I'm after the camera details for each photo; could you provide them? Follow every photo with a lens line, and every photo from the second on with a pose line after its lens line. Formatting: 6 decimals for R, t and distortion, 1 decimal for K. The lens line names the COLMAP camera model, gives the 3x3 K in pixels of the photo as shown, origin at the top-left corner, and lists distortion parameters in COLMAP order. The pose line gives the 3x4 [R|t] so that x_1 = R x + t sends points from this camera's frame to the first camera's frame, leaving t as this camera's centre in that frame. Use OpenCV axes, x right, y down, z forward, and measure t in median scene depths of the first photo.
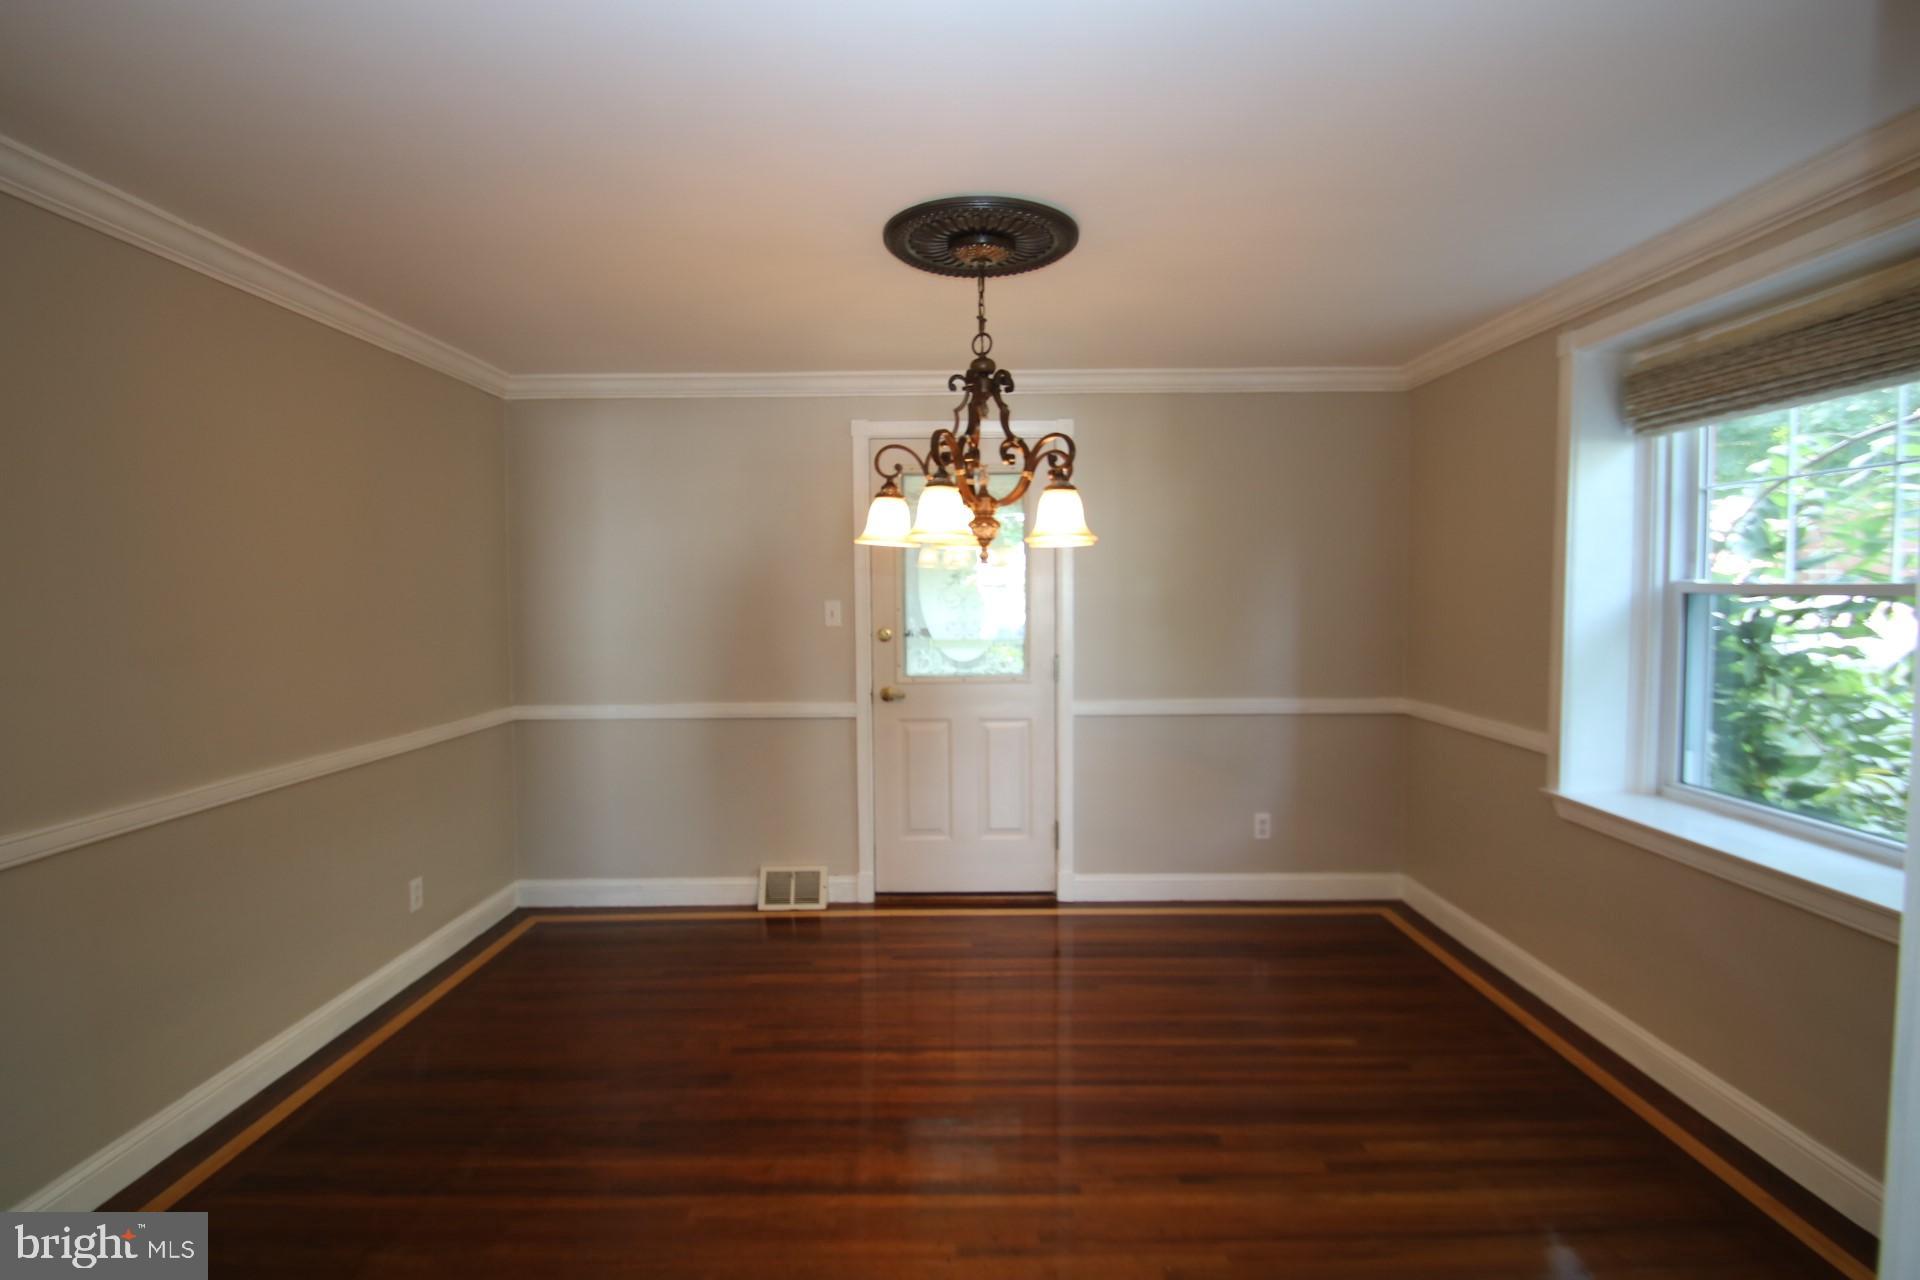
lens RADIAL K [[896.3, 0, 954.5], [0, 896.3, 633.3], [0, 0, 1]] dist [0.004274, -0.009059]
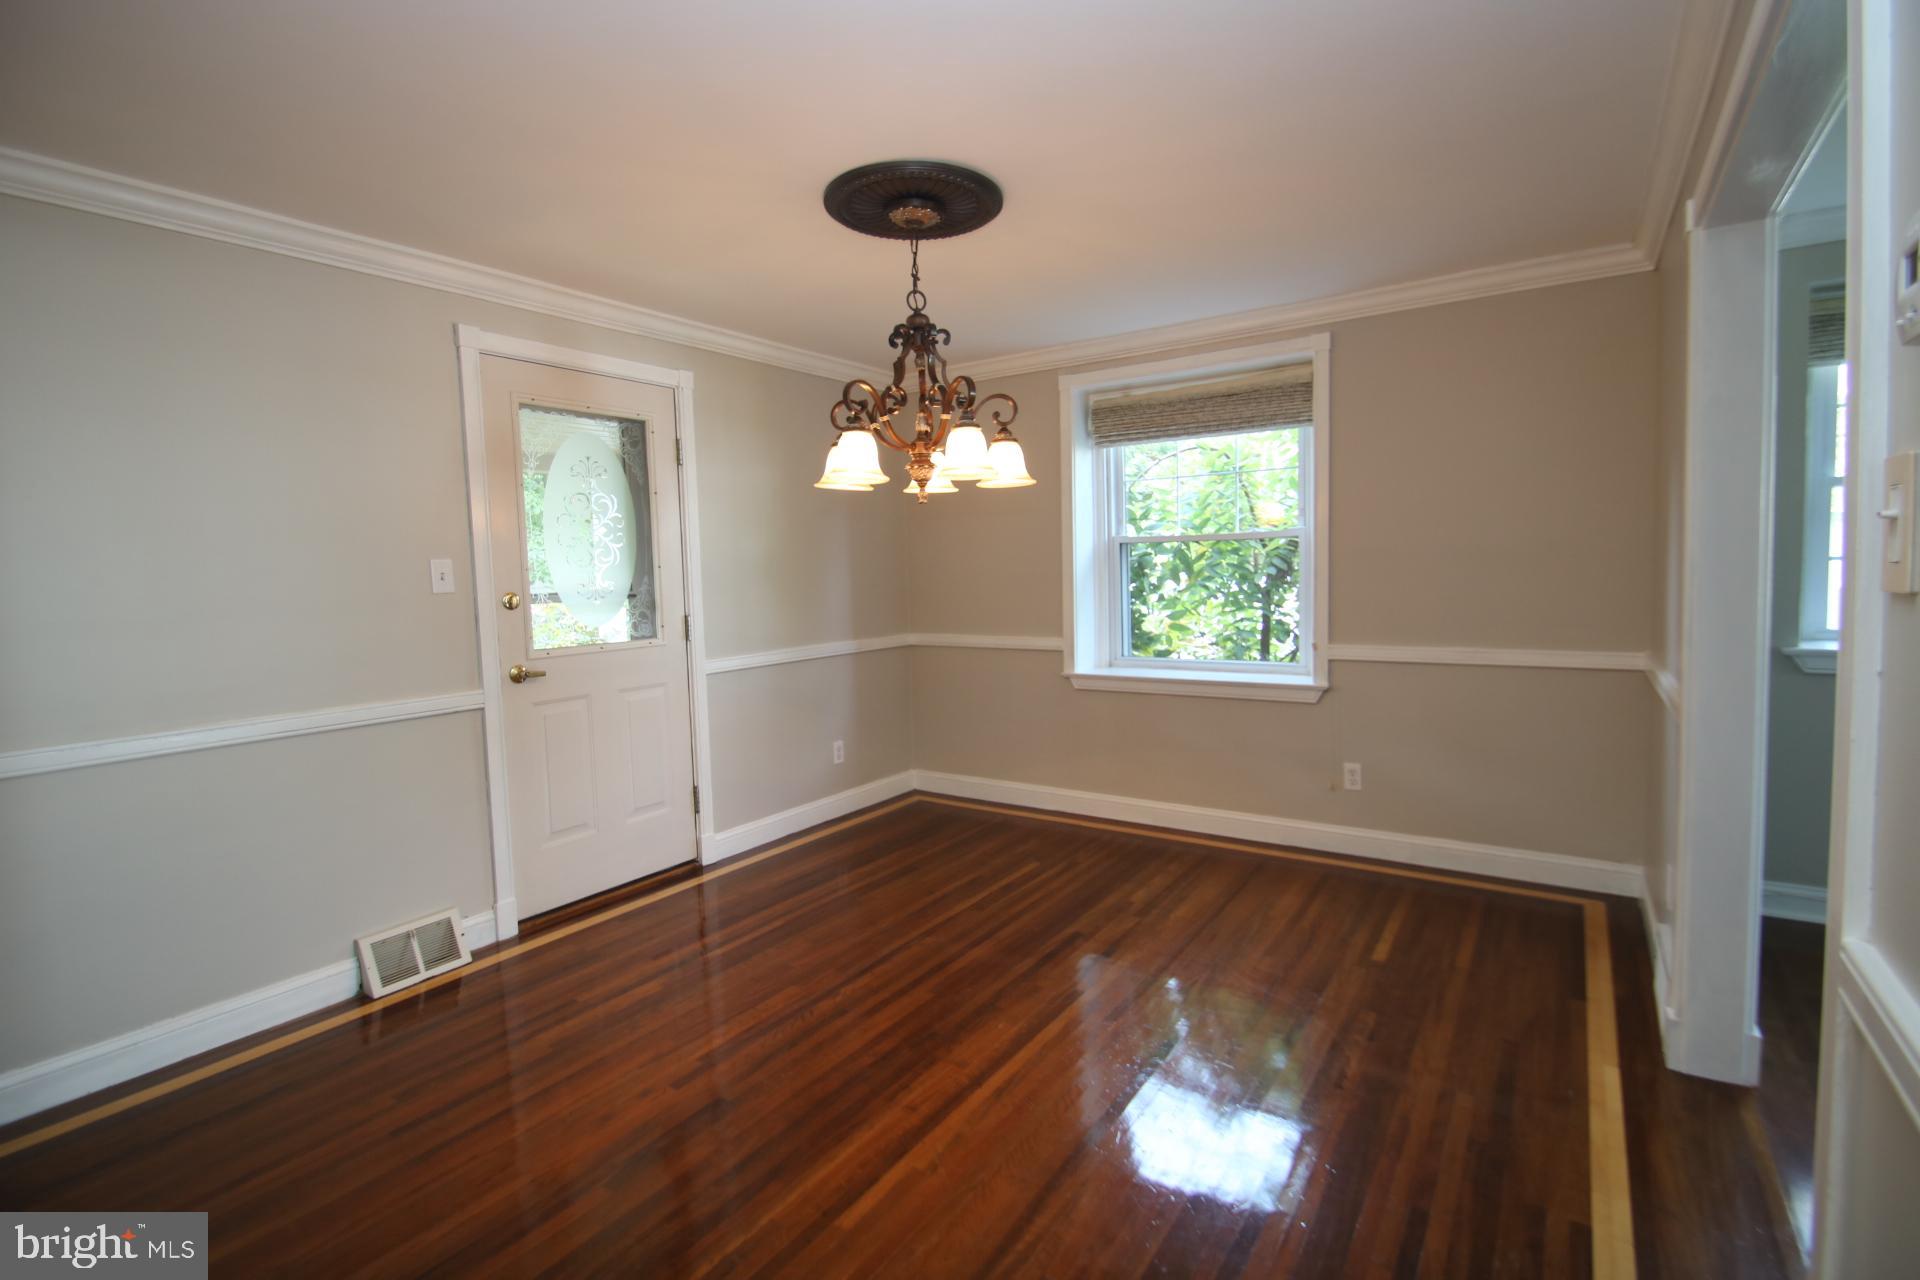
lens RADIAL K [[896.3, 0, 957.8], [0, 896.3, 626.0], [0, 0, 1]] dist [0.004274, -0.009059]
pose [[0.556623, -0.063717, 0.828318, -0.531514], [0.066893, 0.997255, 0.031761, 0.025814], [-0.828067, 0.037730, 0.559357, 0.219081]]
